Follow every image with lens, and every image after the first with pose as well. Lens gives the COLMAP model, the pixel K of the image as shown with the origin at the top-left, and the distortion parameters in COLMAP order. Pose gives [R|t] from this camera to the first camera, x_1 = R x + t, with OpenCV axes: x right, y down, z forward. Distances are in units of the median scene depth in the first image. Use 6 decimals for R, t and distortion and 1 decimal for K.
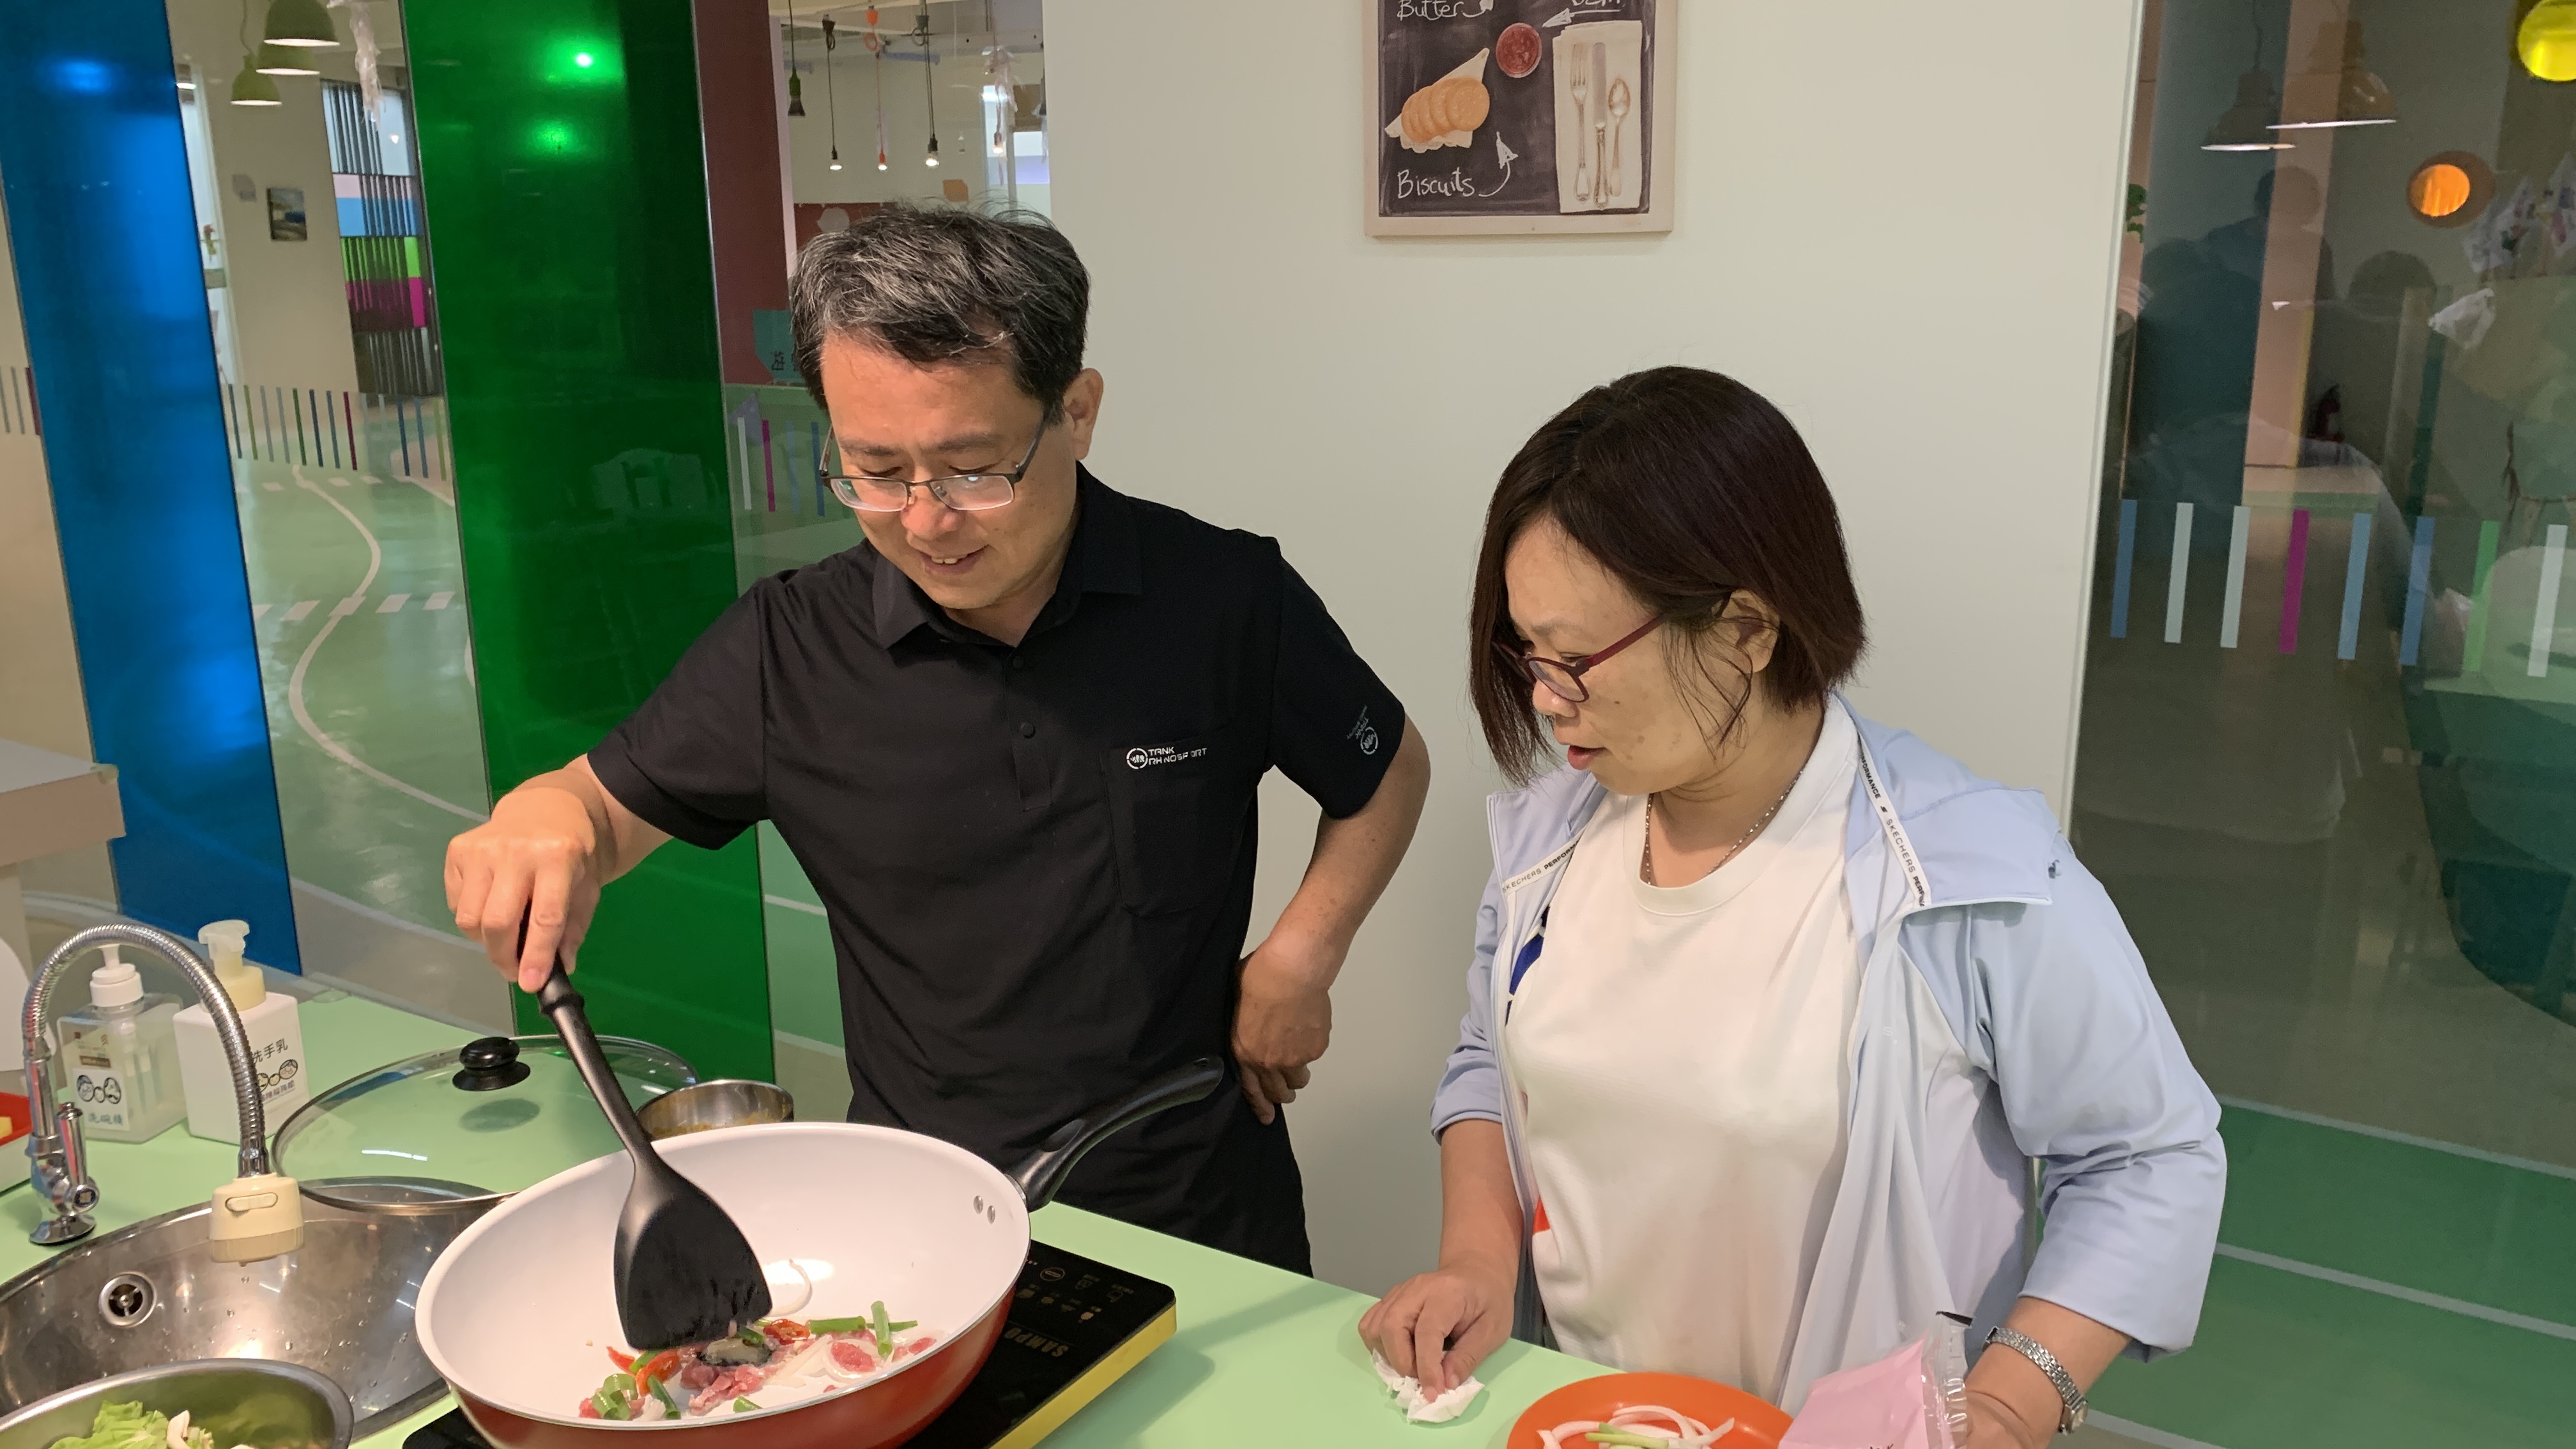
lens RADIAL K [[1937.9, 0, 1292.6], [0, 1937.9, 711.3], [0, 0, 1]] dist [0.009085, 0.001974]
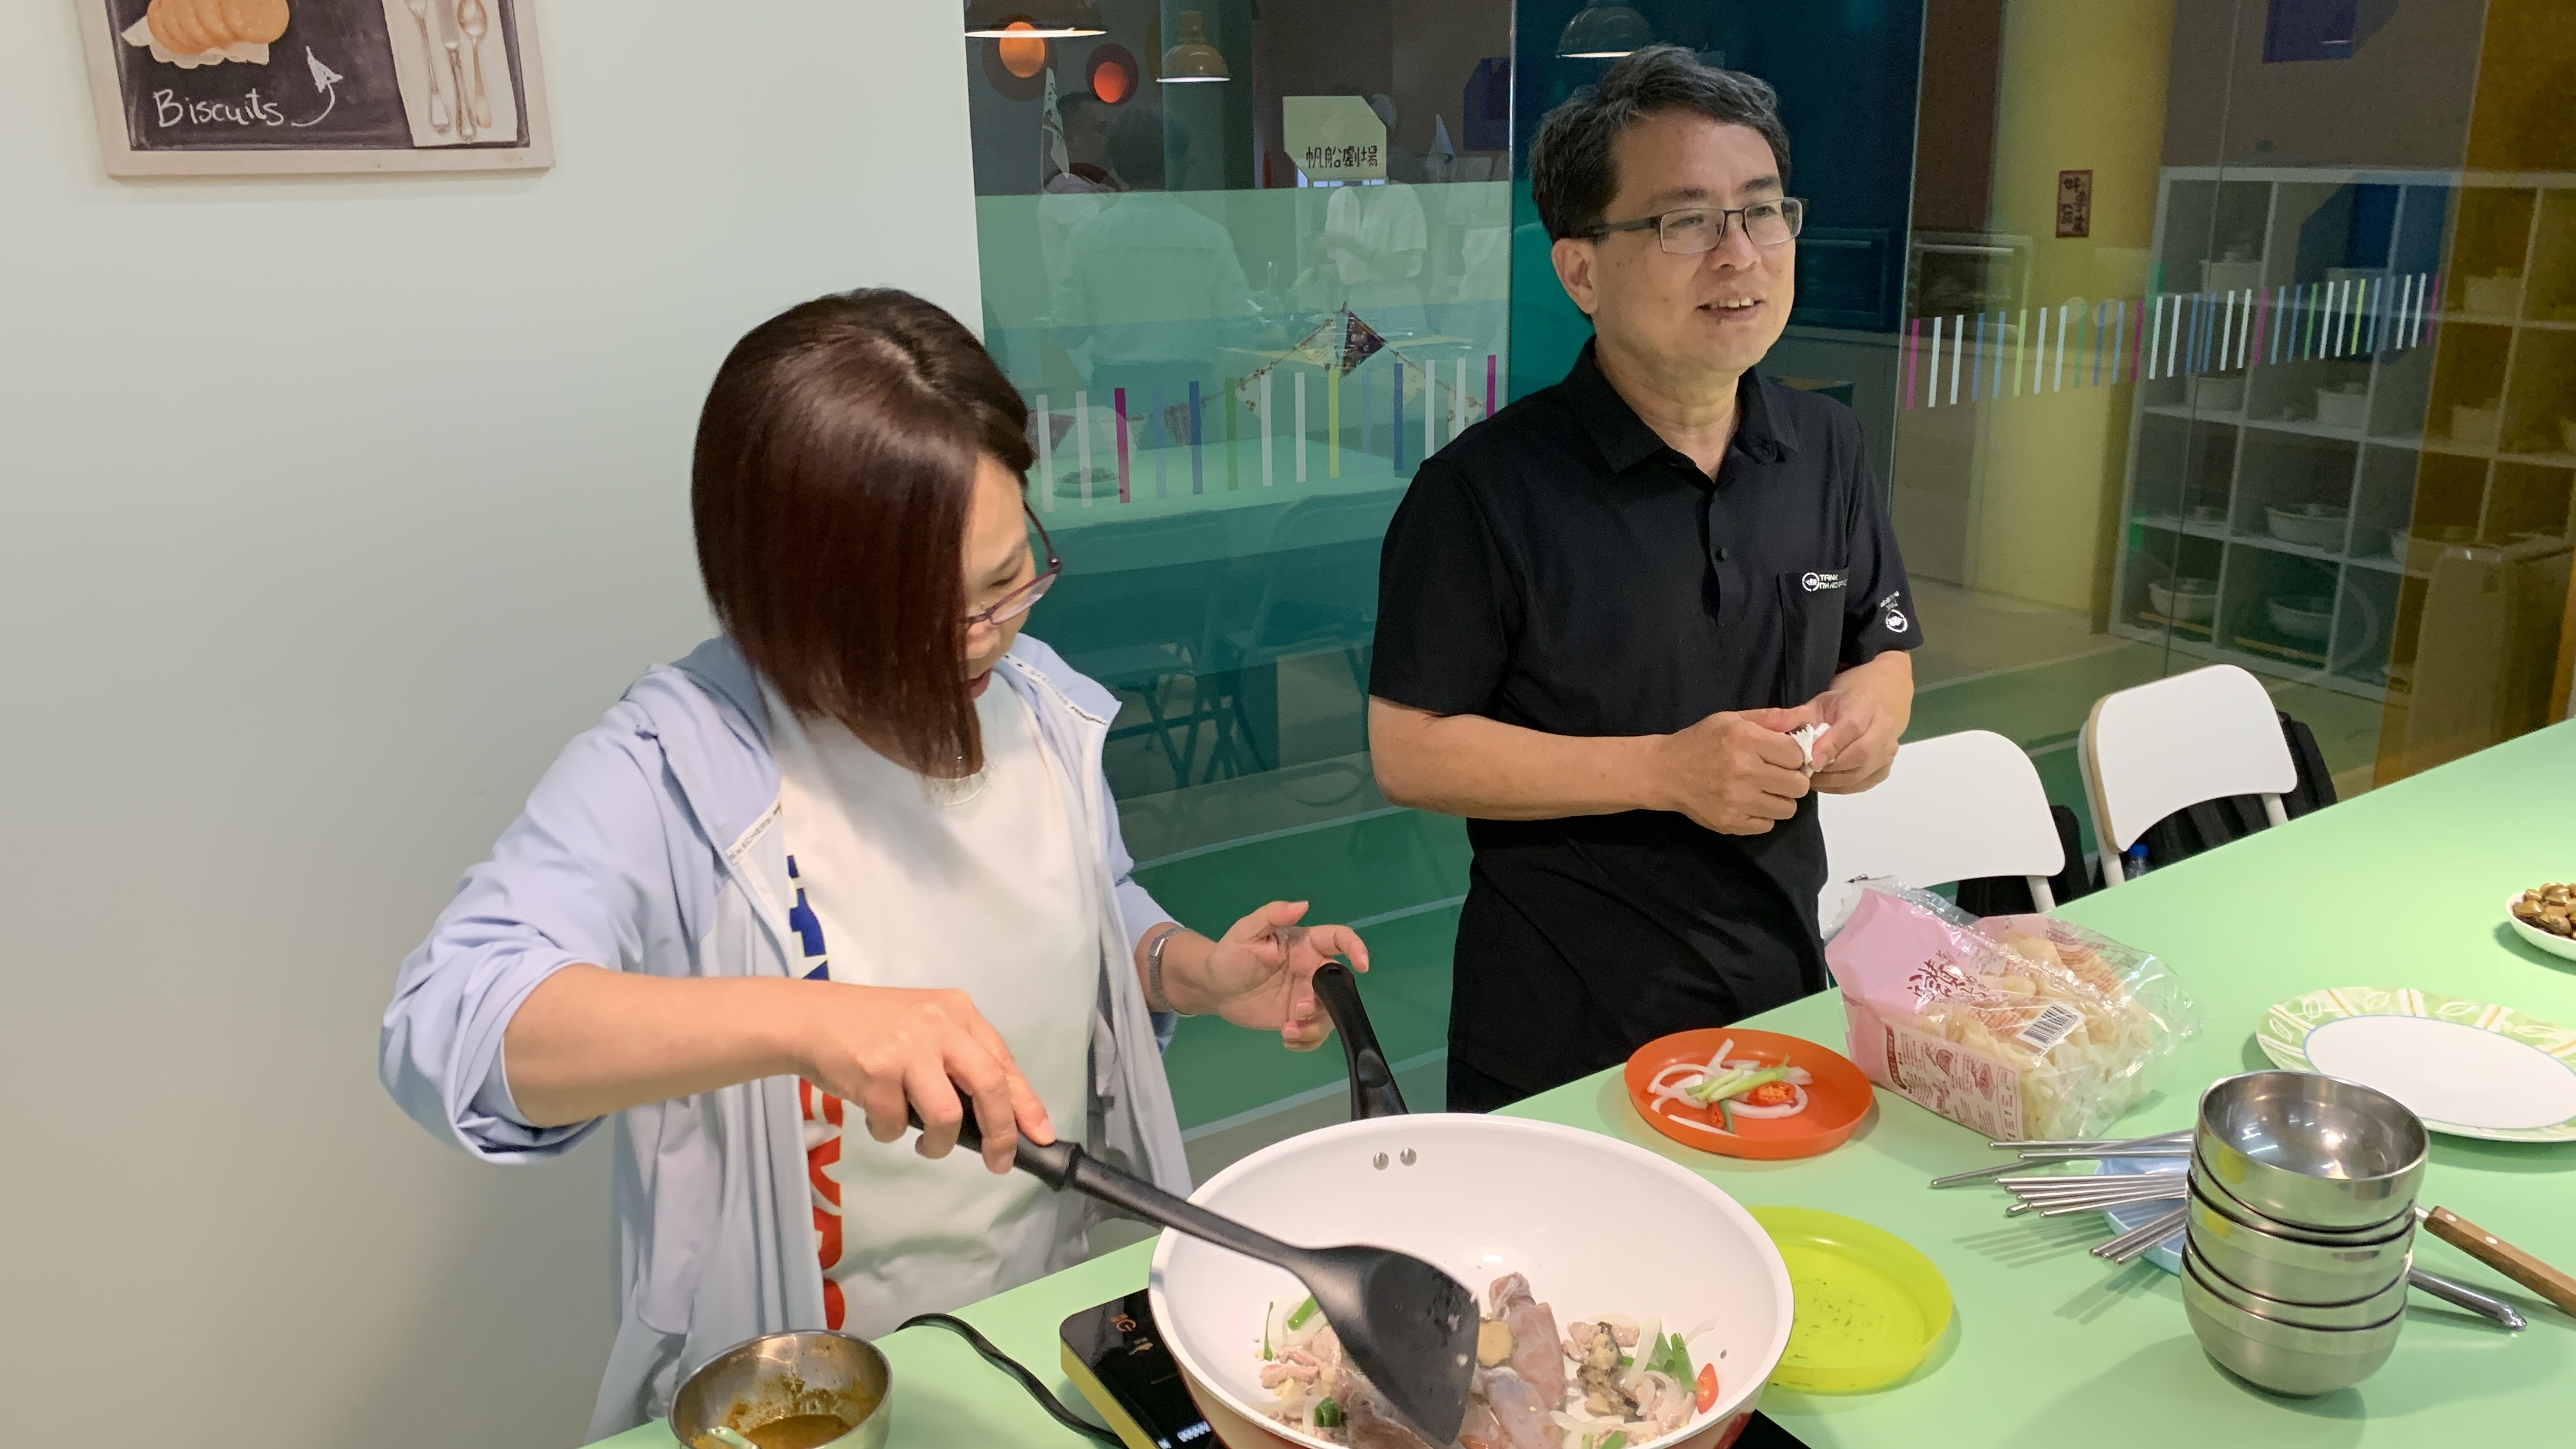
lens RADIAL K [[1937.9, 0, 1293.3], [0, 1937.9, 734.6], [0, 0, 1]] dist [0.009085, 0.001974]
pose [[0.454885, -0.256965, 0.852672, -0.484076], [0.224195, 0.959672, 0.169608, -0.065106], [-0.861868, 0.114013, 0.494150, 0.266037]]
